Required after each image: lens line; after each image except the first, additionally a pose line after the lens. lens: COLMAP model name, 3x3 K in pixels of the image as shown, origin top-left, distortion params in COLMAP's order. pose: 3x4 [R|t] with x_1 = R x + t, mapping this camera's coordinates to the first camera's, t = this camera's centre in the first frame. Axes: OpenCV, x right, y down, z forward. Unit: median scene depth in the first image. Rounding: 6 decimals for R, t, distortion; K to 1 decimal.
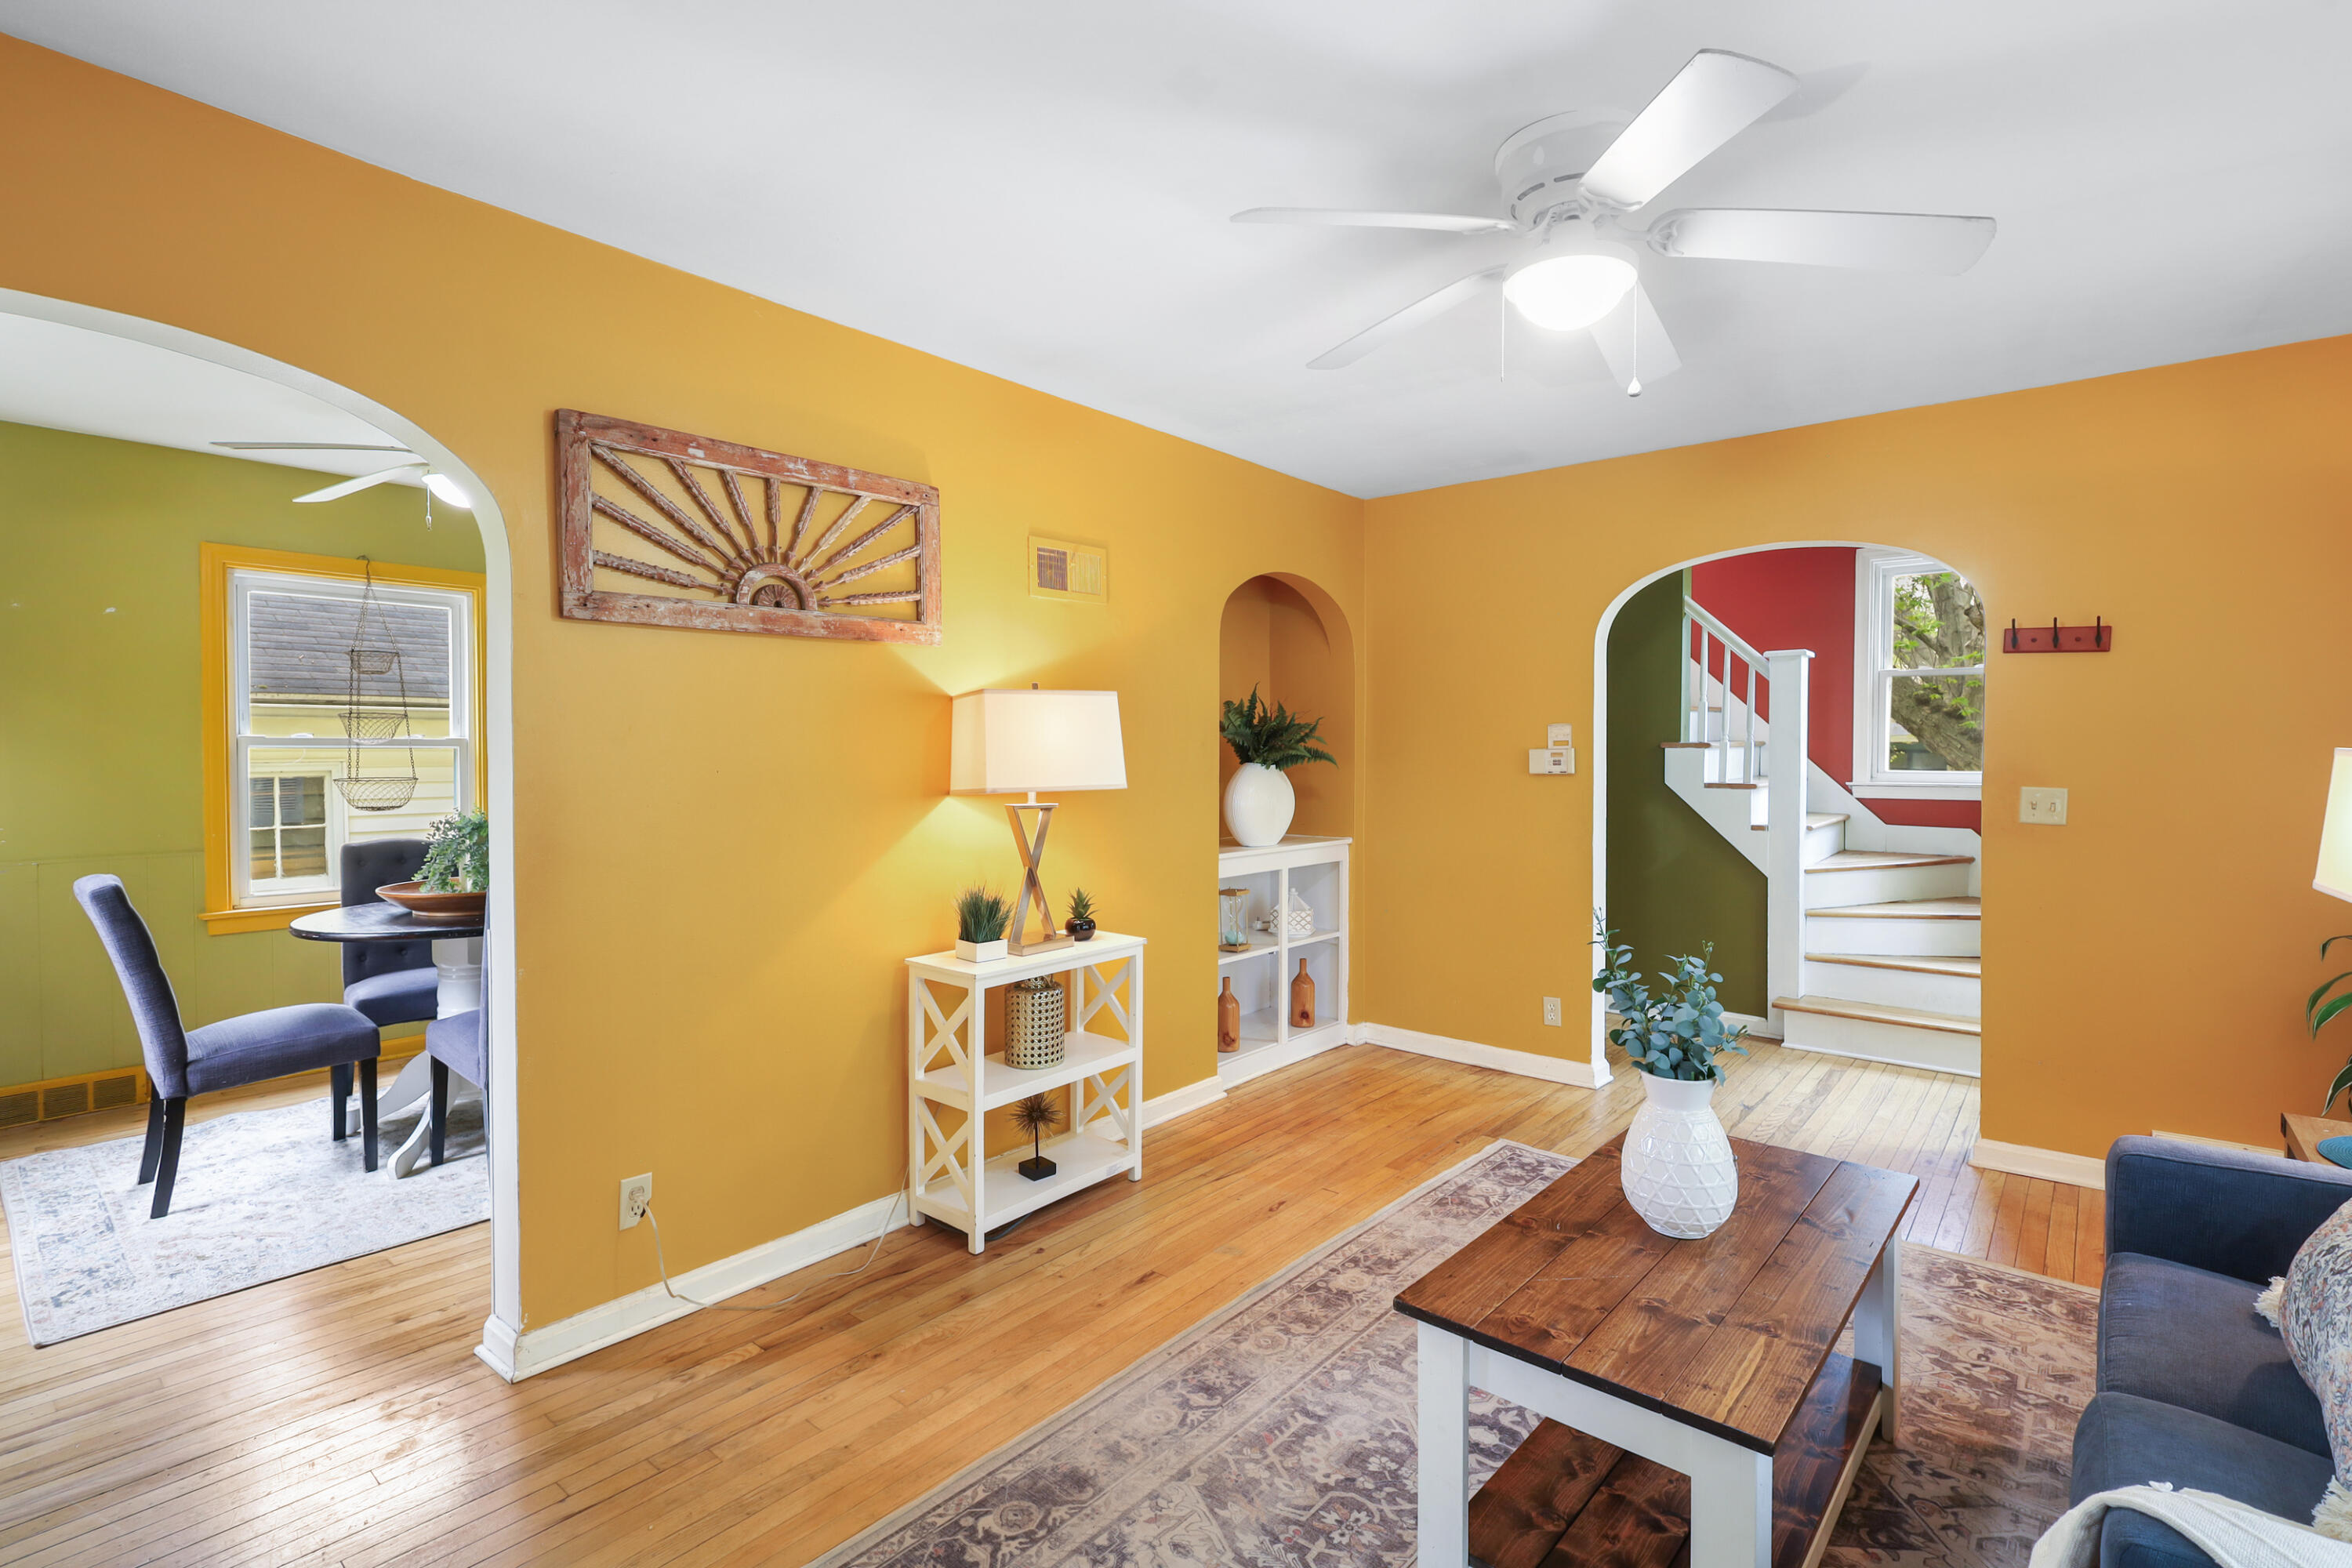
lens RADIAL K [[1098.5, 0, 1184.4], [0, 1098.5, 780.0], [0, 0, 1]] dist [0.001329, -0.000079]
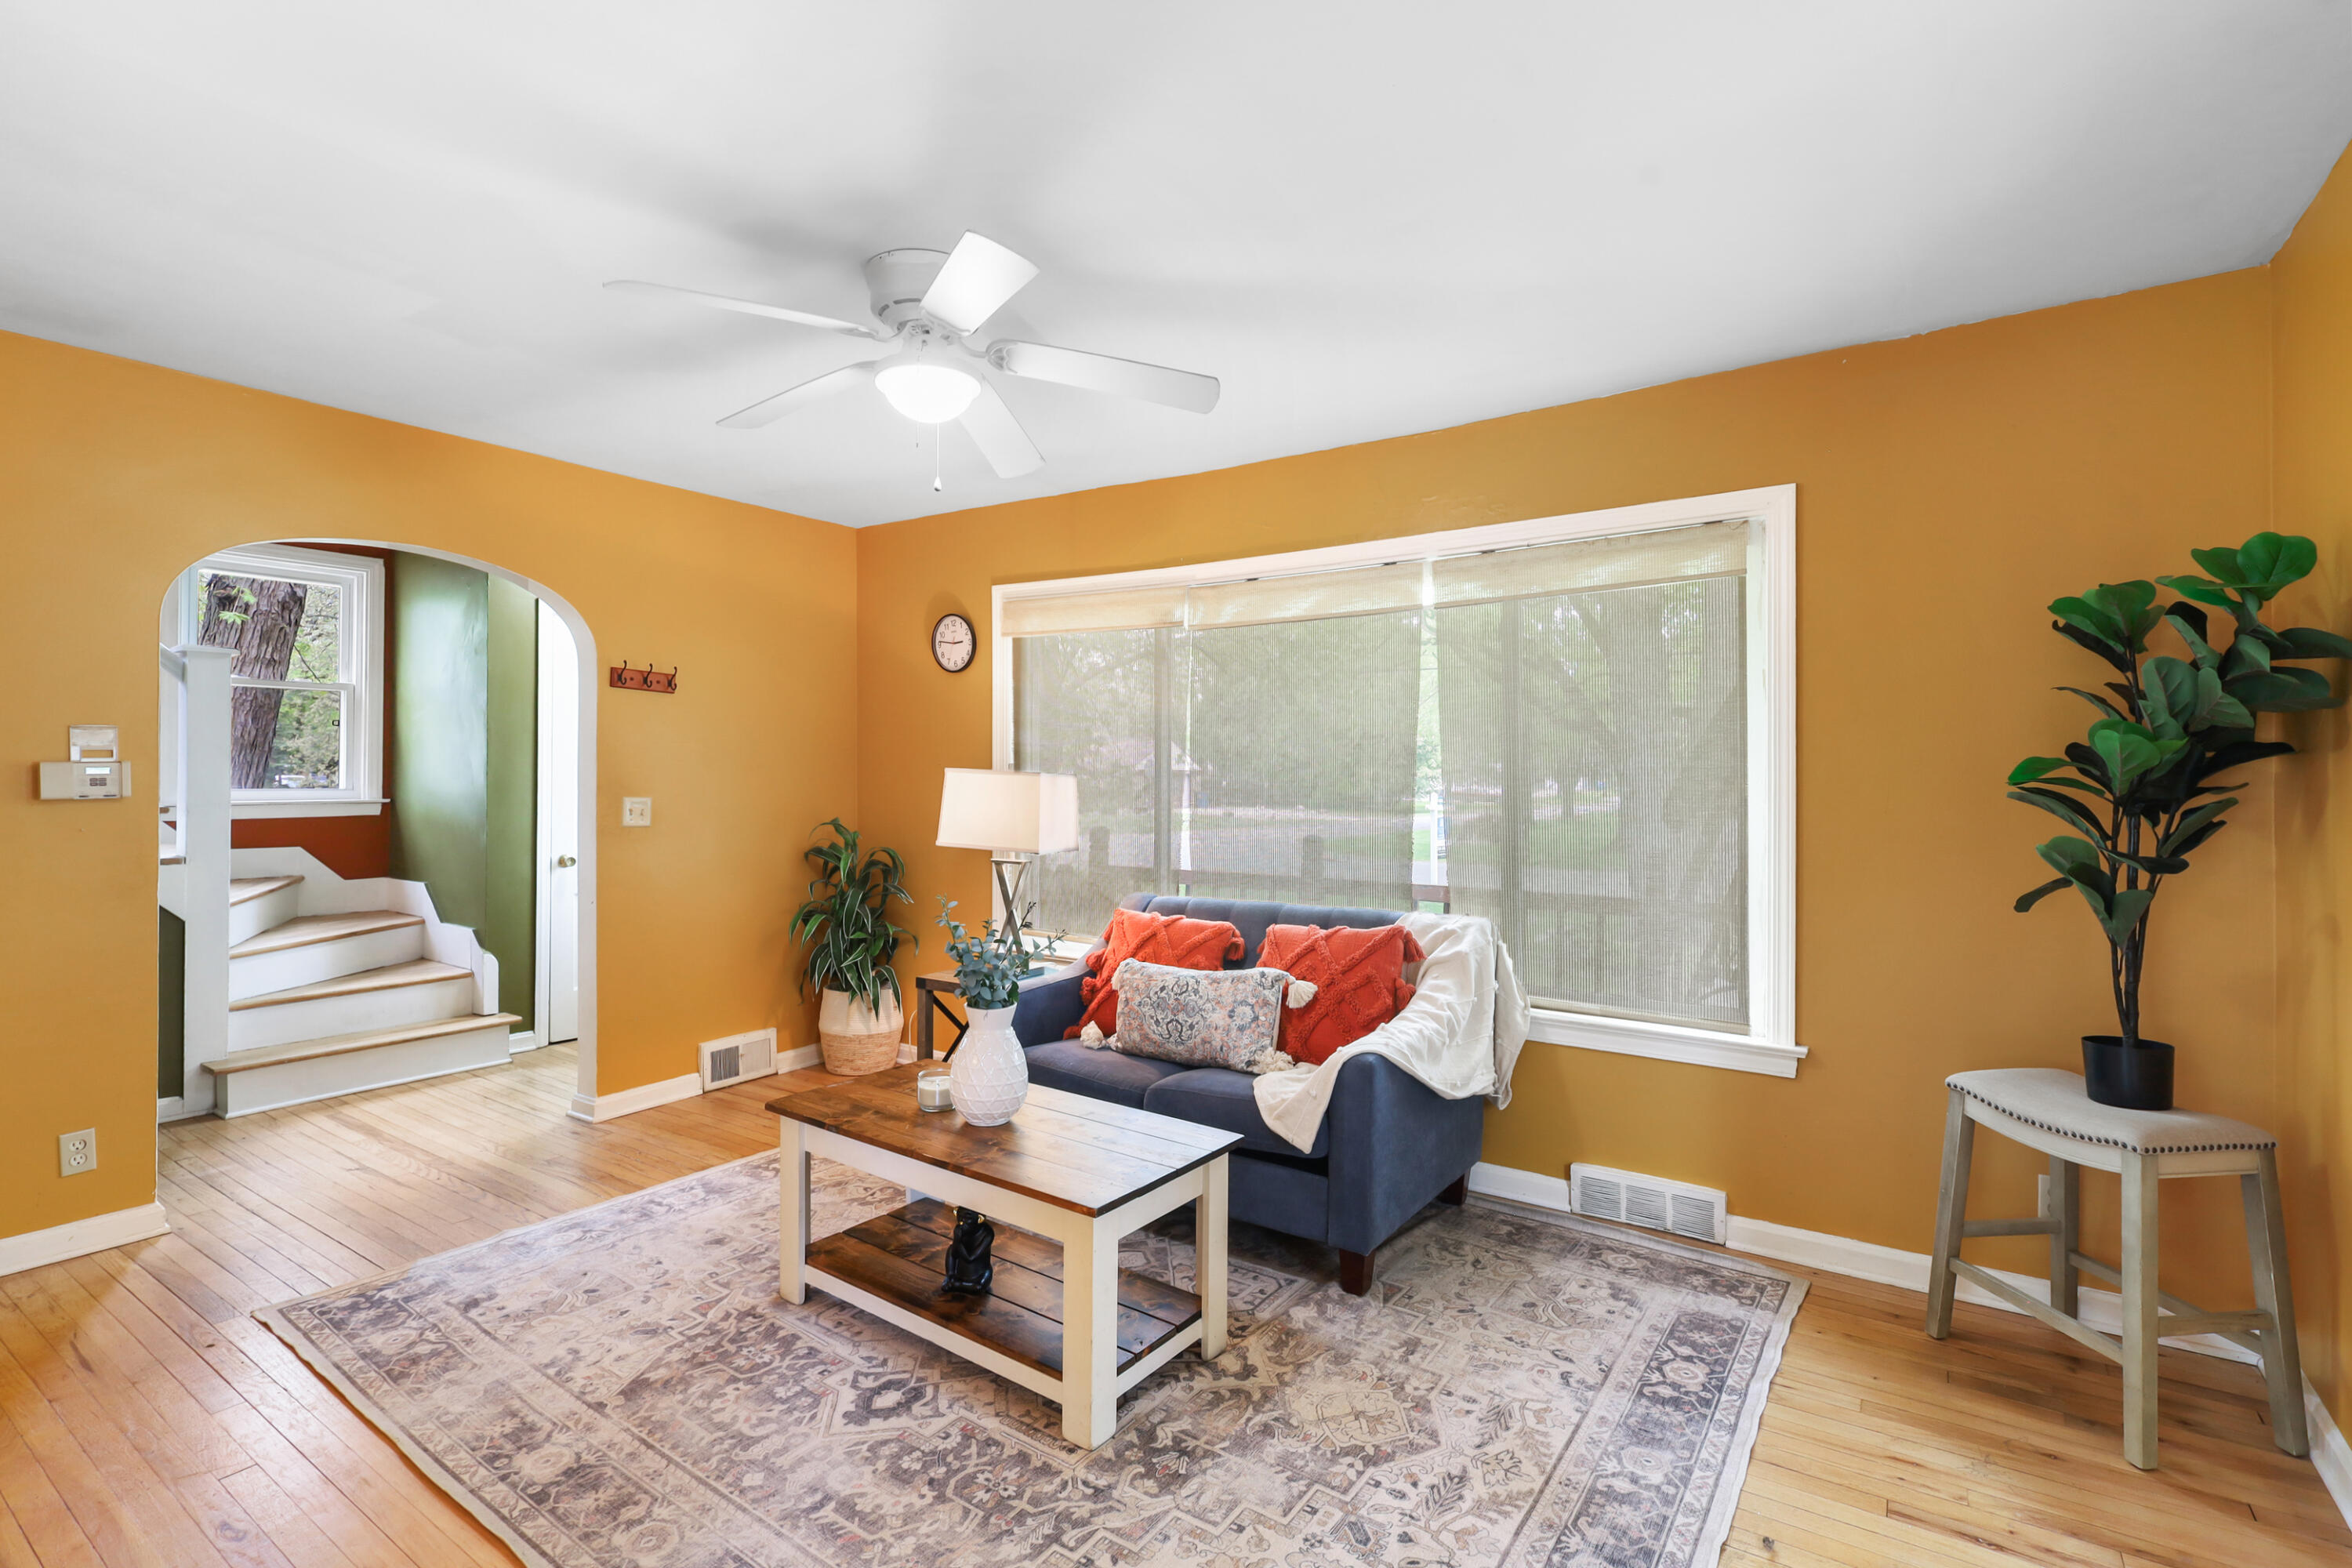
lens RADIAL K [[1098.5, 0, 1185.5], [0, 1098.5, 768.1], [0, 0, 1]] dist [0.001329, -0.000079]
pose [[-0.104048, 0.002343, 0.994570, -0.823269], [0.022656, 0.999743, 0.000015, -0.019300], [-0.994314, 0.022535, -0.104074, 0.791297]]
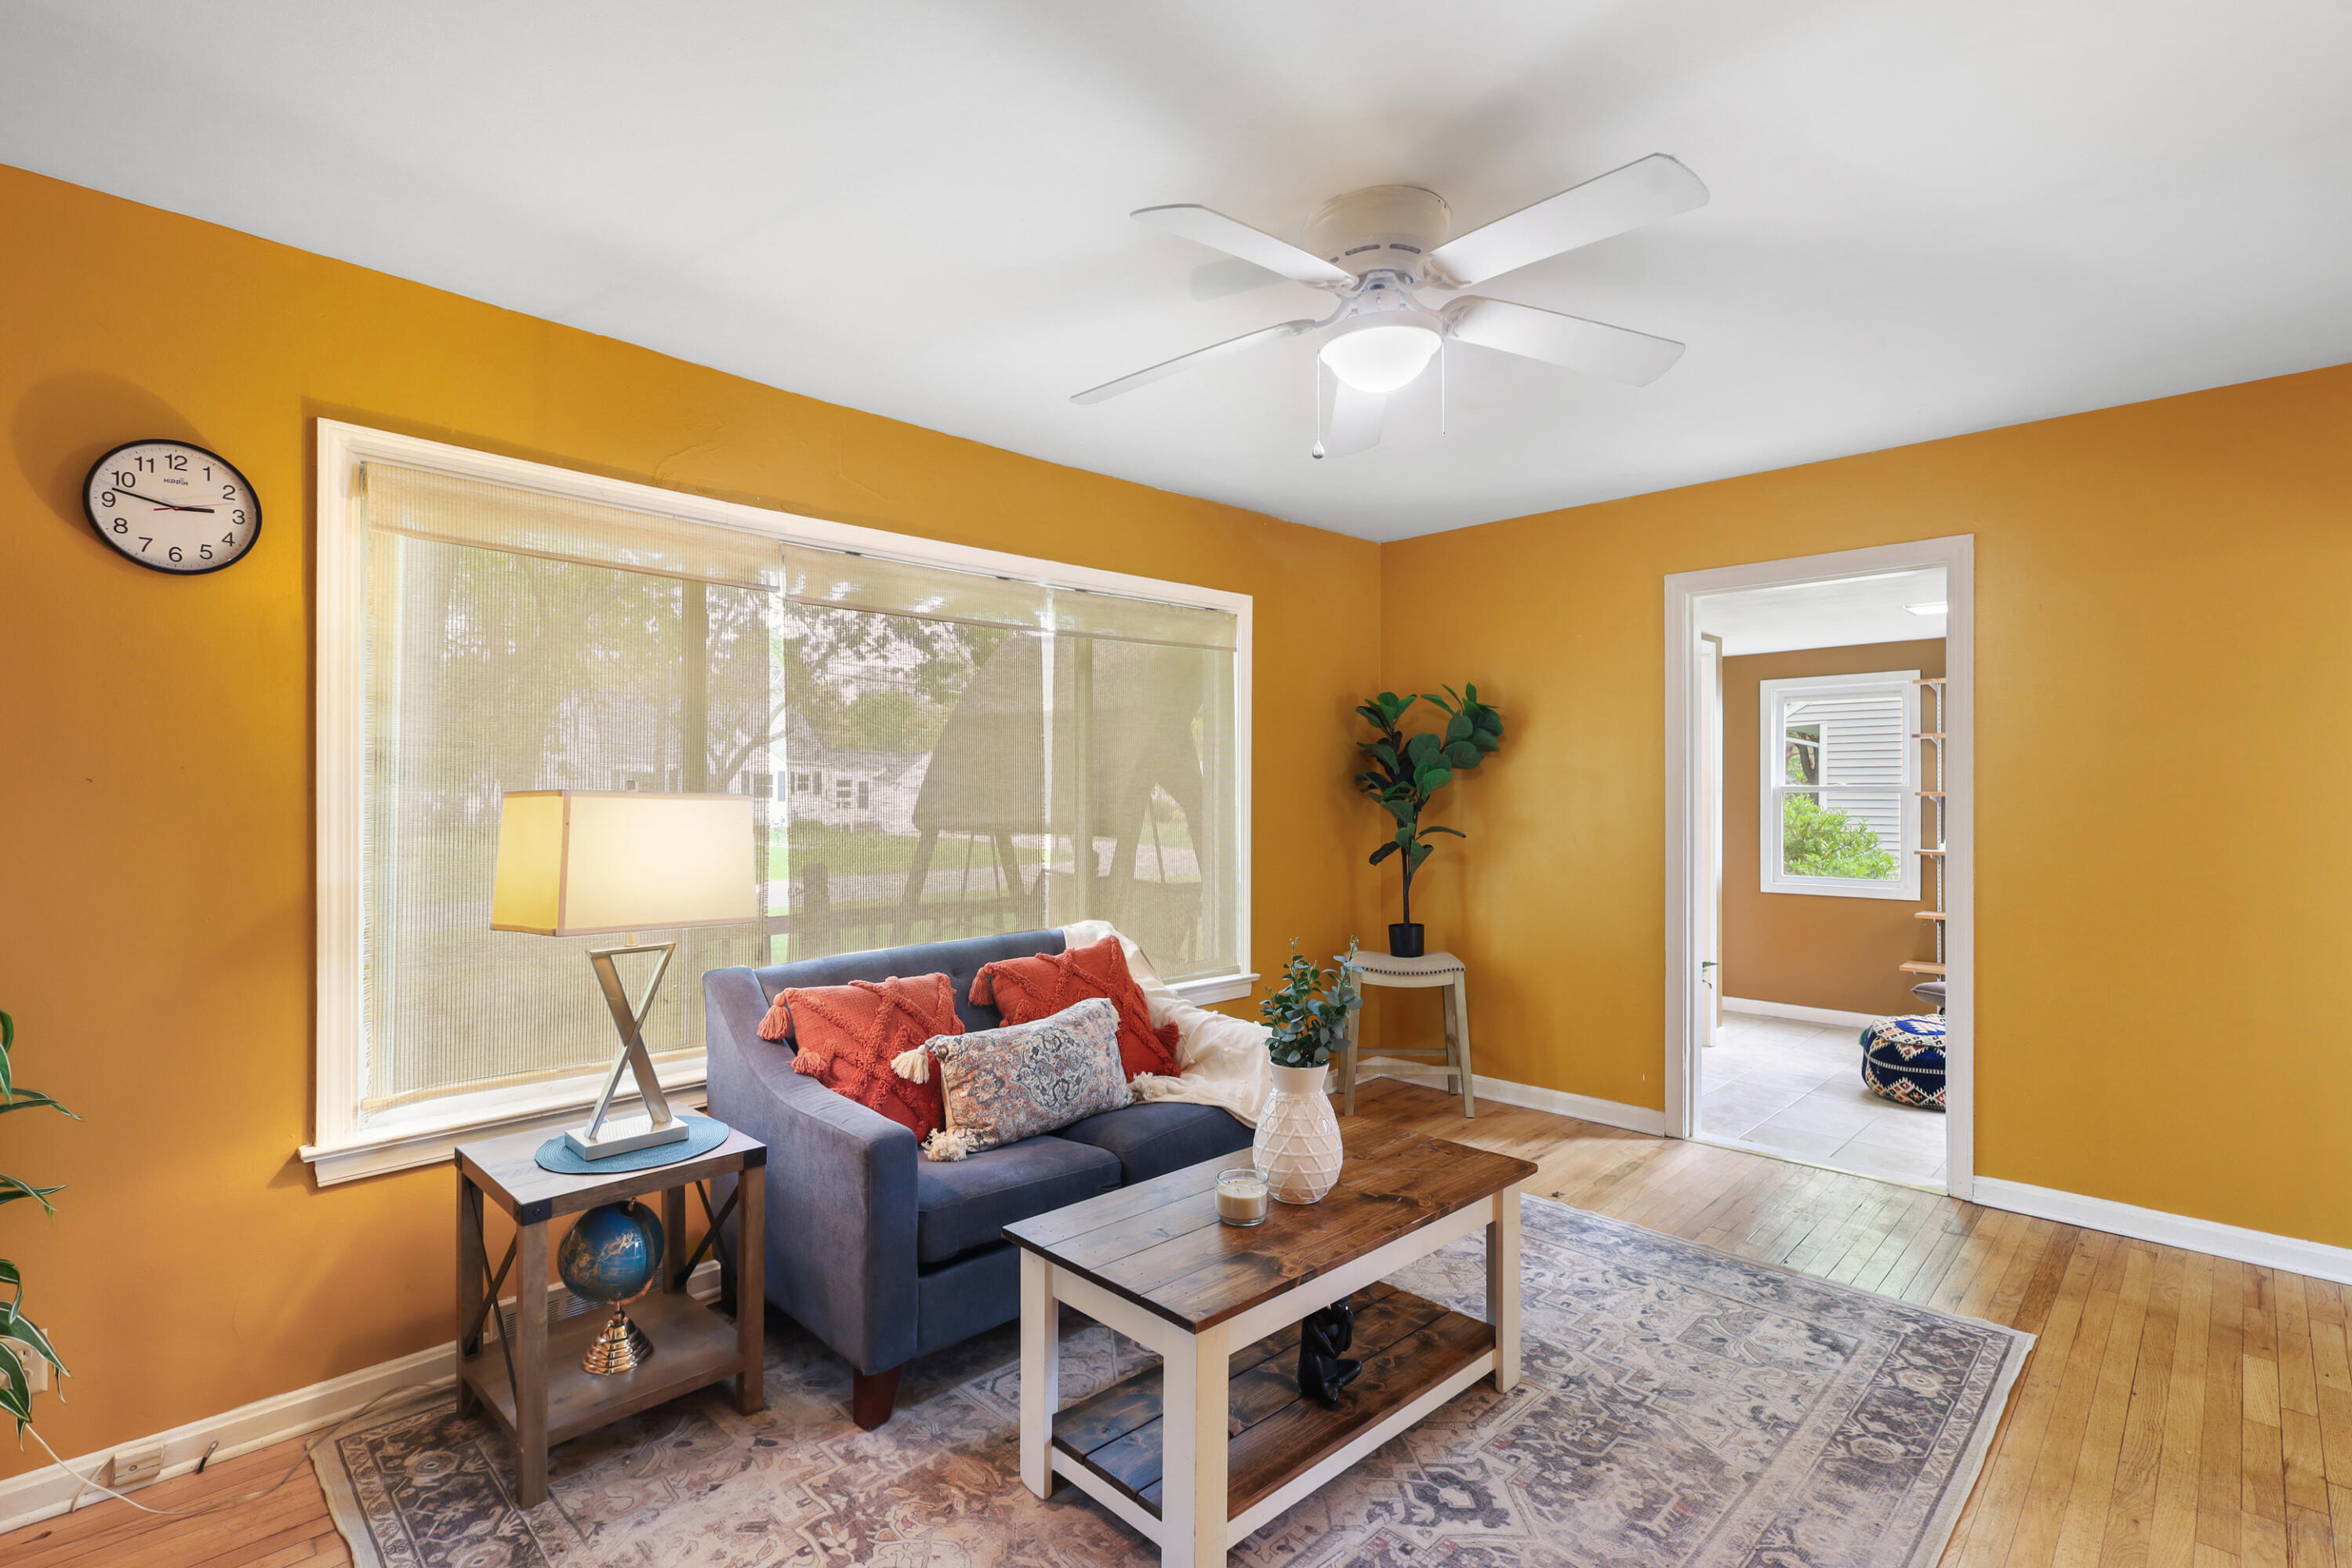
lens RADIAL K [[1098.5, 0, 1192.0], [0, 1098.5, 787.5], [0, 0, 1]] dist [0.001329, -0.000079]
pose [[-0.997732, 0.001619, 0.067285, 0.428048], [0.003247, 0.999704, 0.024096, -0.050712], [-0.067226, 0.024260, -0.997443, 1.926774]]
